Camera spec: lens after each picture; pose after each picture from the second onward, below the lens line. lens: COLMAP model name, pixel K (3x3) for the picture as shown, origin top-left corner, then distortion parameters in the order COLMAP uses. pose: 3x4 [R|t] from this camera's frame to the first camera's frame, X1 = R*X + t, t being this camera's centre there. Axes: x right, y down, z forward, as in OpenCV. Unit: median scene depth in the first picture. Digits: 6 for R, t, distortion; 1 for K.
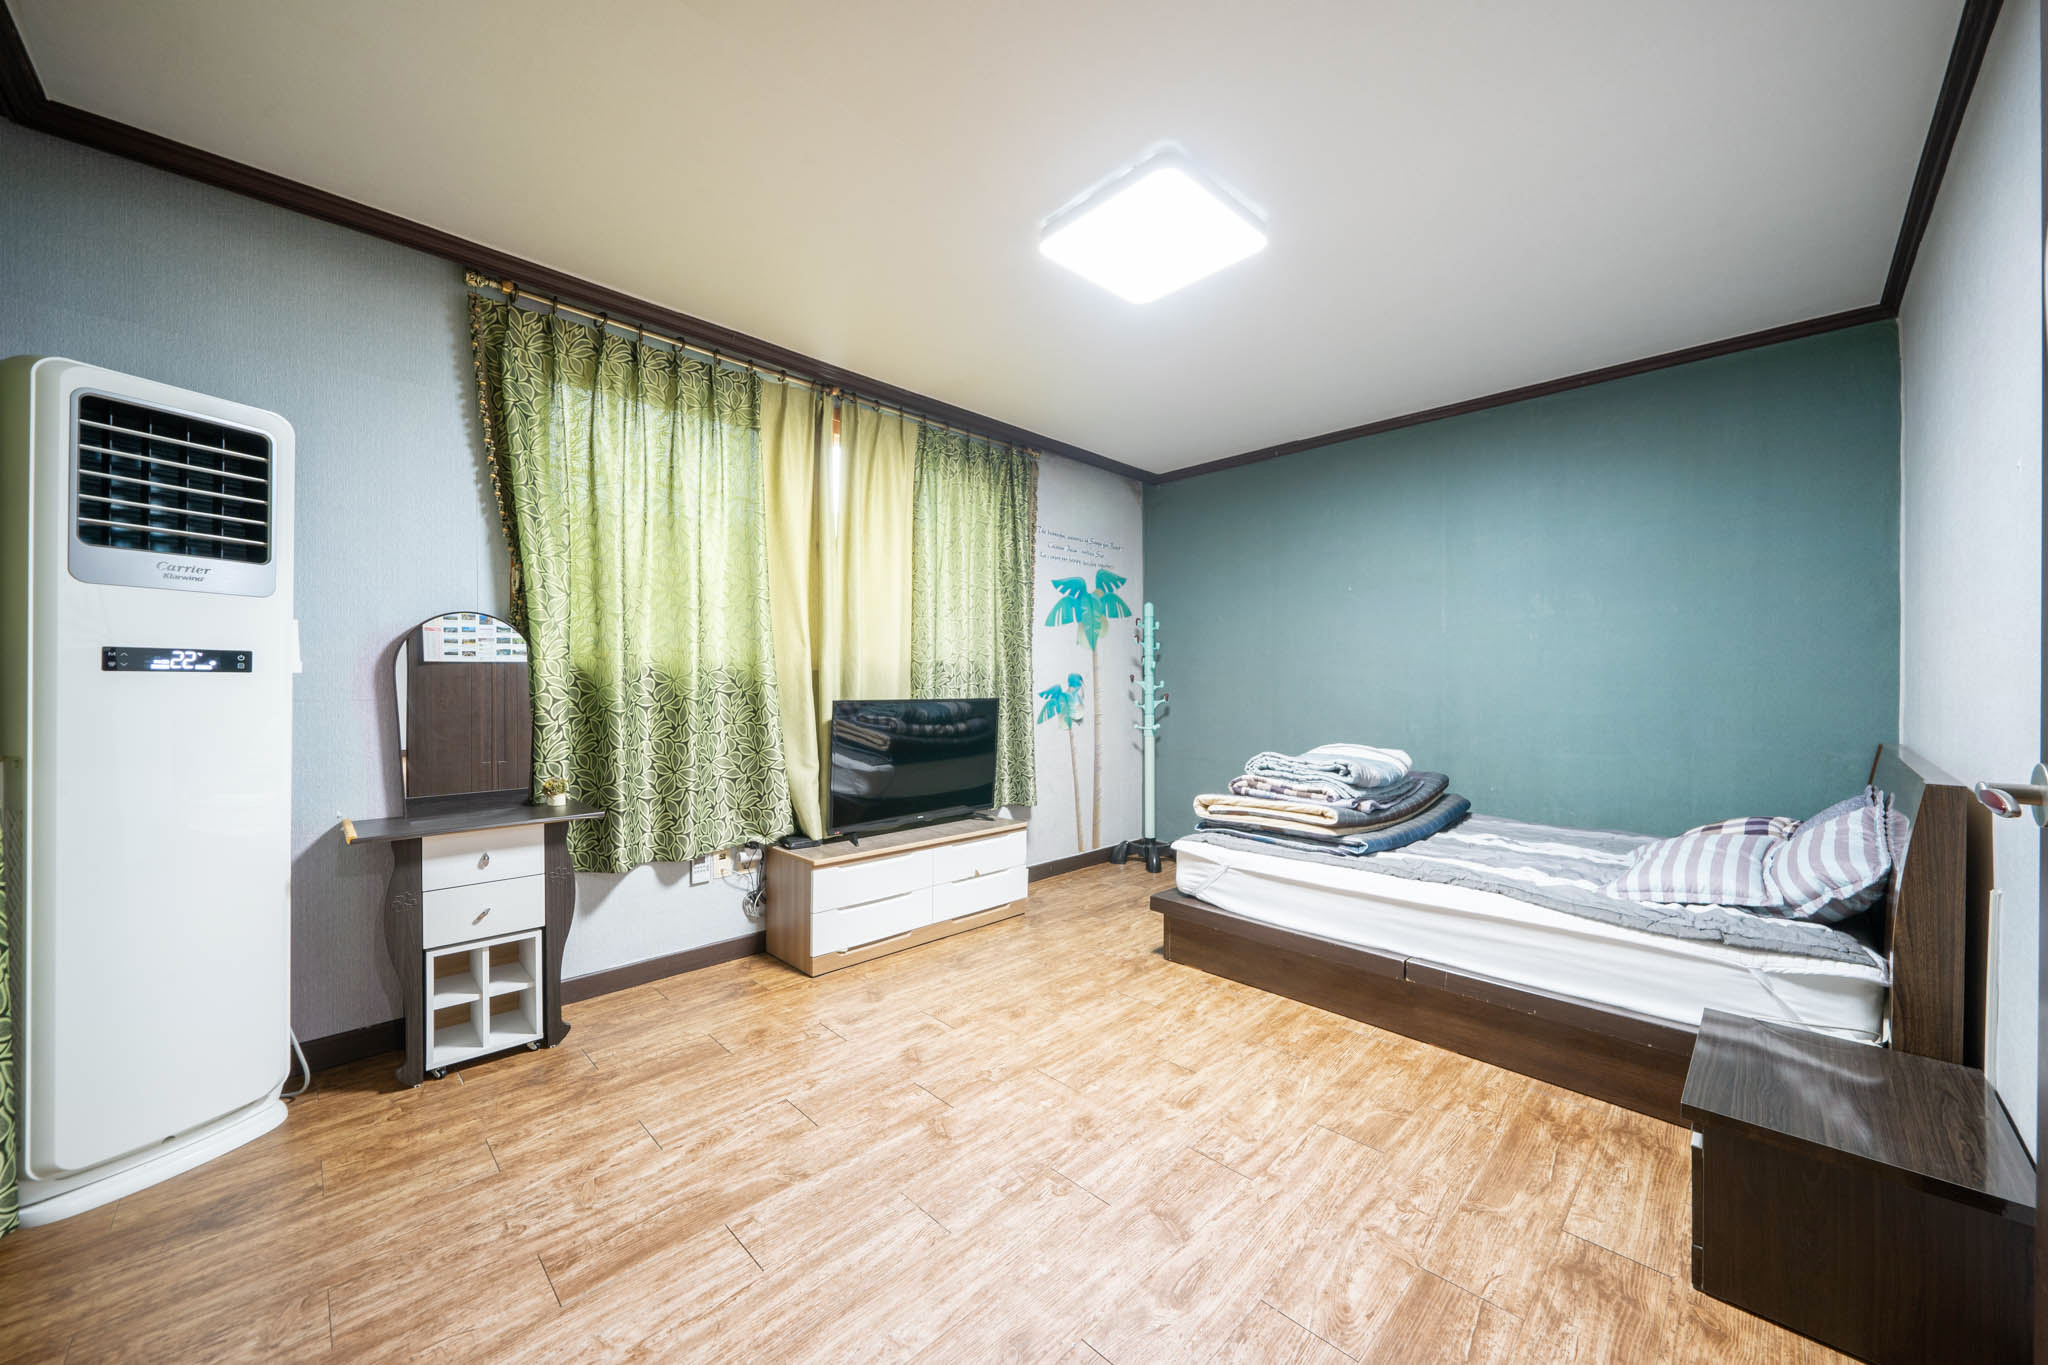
lens RADIAL K [[719.0, 0, 1053.7], [0, 719.0, 690.5], [0, 0, 1]] dist [-0.012297, -0.000391]
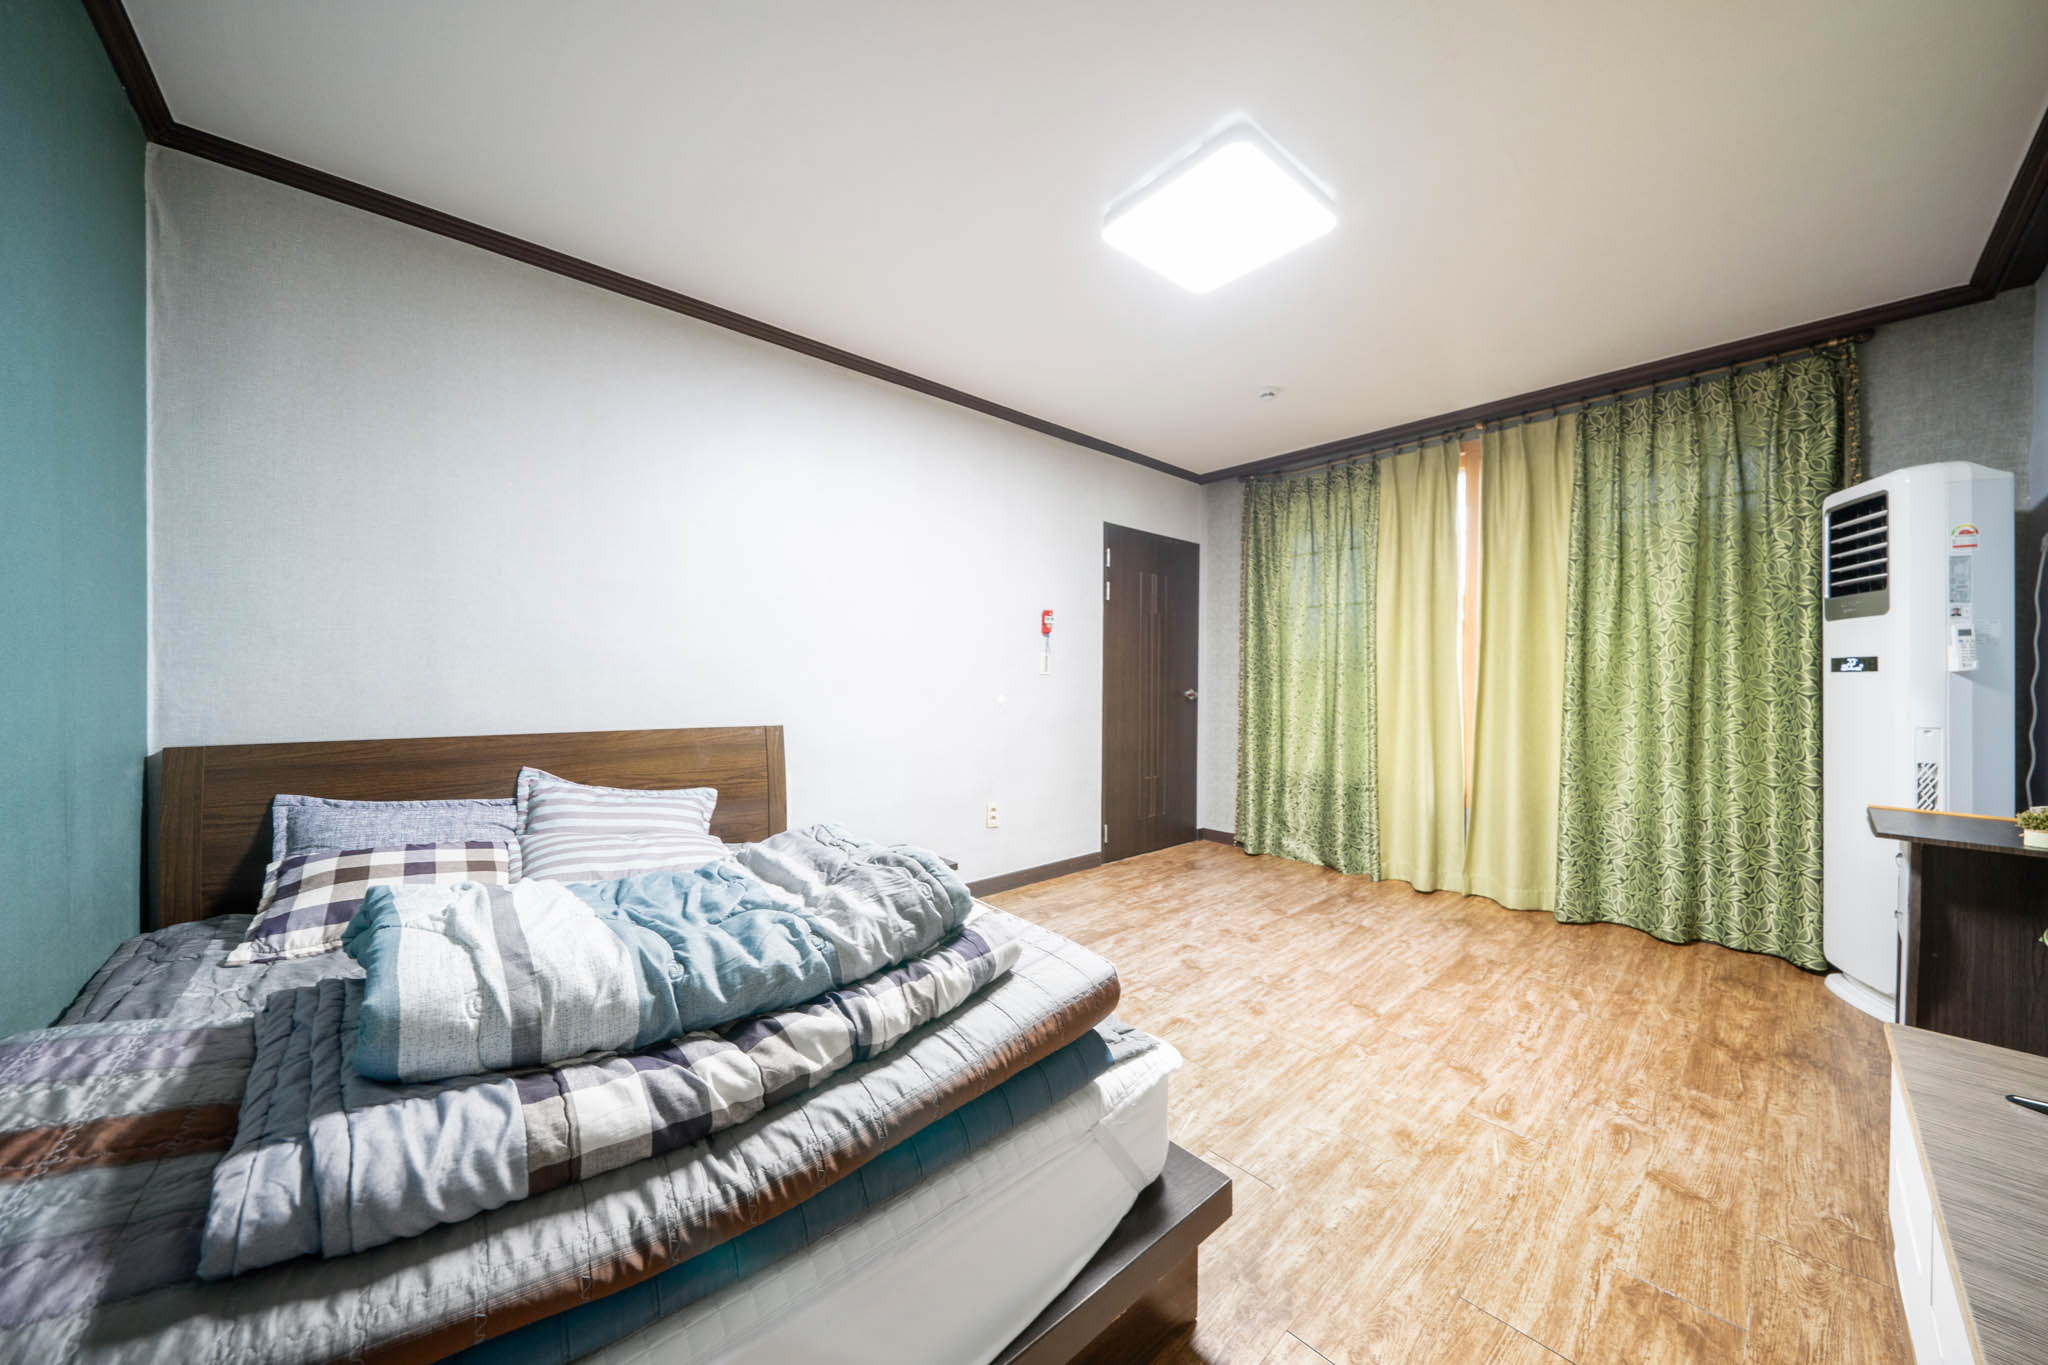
lens RADIAL K [[704.4, 0, 1043.4], [0, 704.4, 675.8], [0, 0, 1]] dist [-0.001291, 0.000215]
pose [[-0.998118, -0.011975, 0.060144, 0.229874], [-0.011646, 0.999915, 0.005818, -0.004519], [-0.060209, 0.005107, -0.998173, 1.469671]]
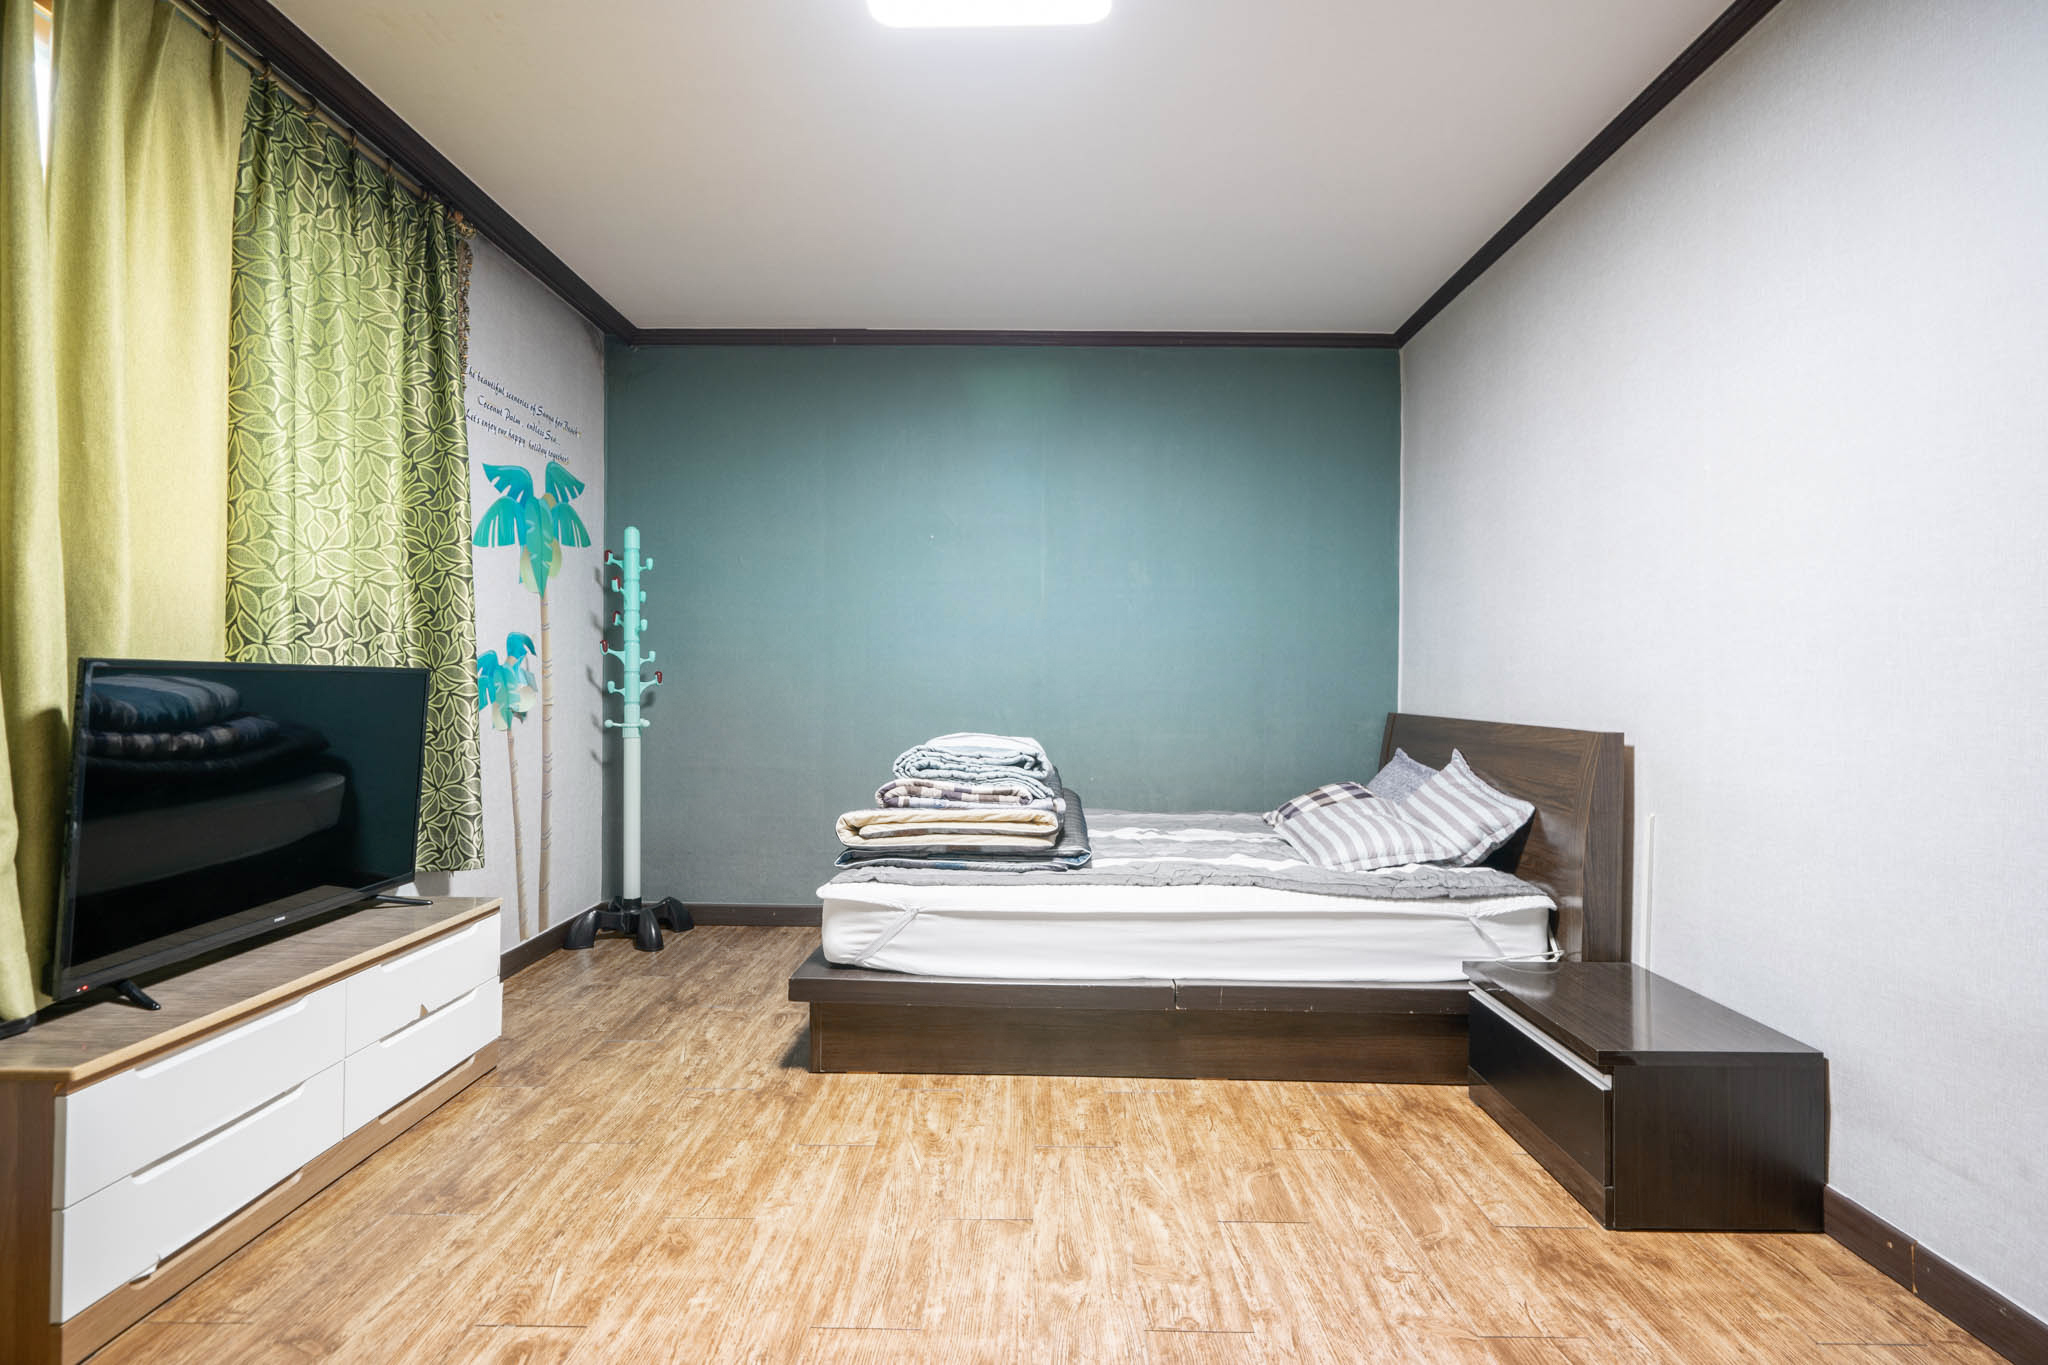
lens RADIAL K [[926.8, 0, 1016.7], [0, 926.8, 688.7], [0, 0, 1]] dist [-0.005334, 0.000390]
pose [[0.731171, 0.000039, 0.682195, -0.286778], [-0.000807, 0.999999, 0.000807, 0.031248], [-0.682194, -0.001141, 0.731170, 0.280717]]
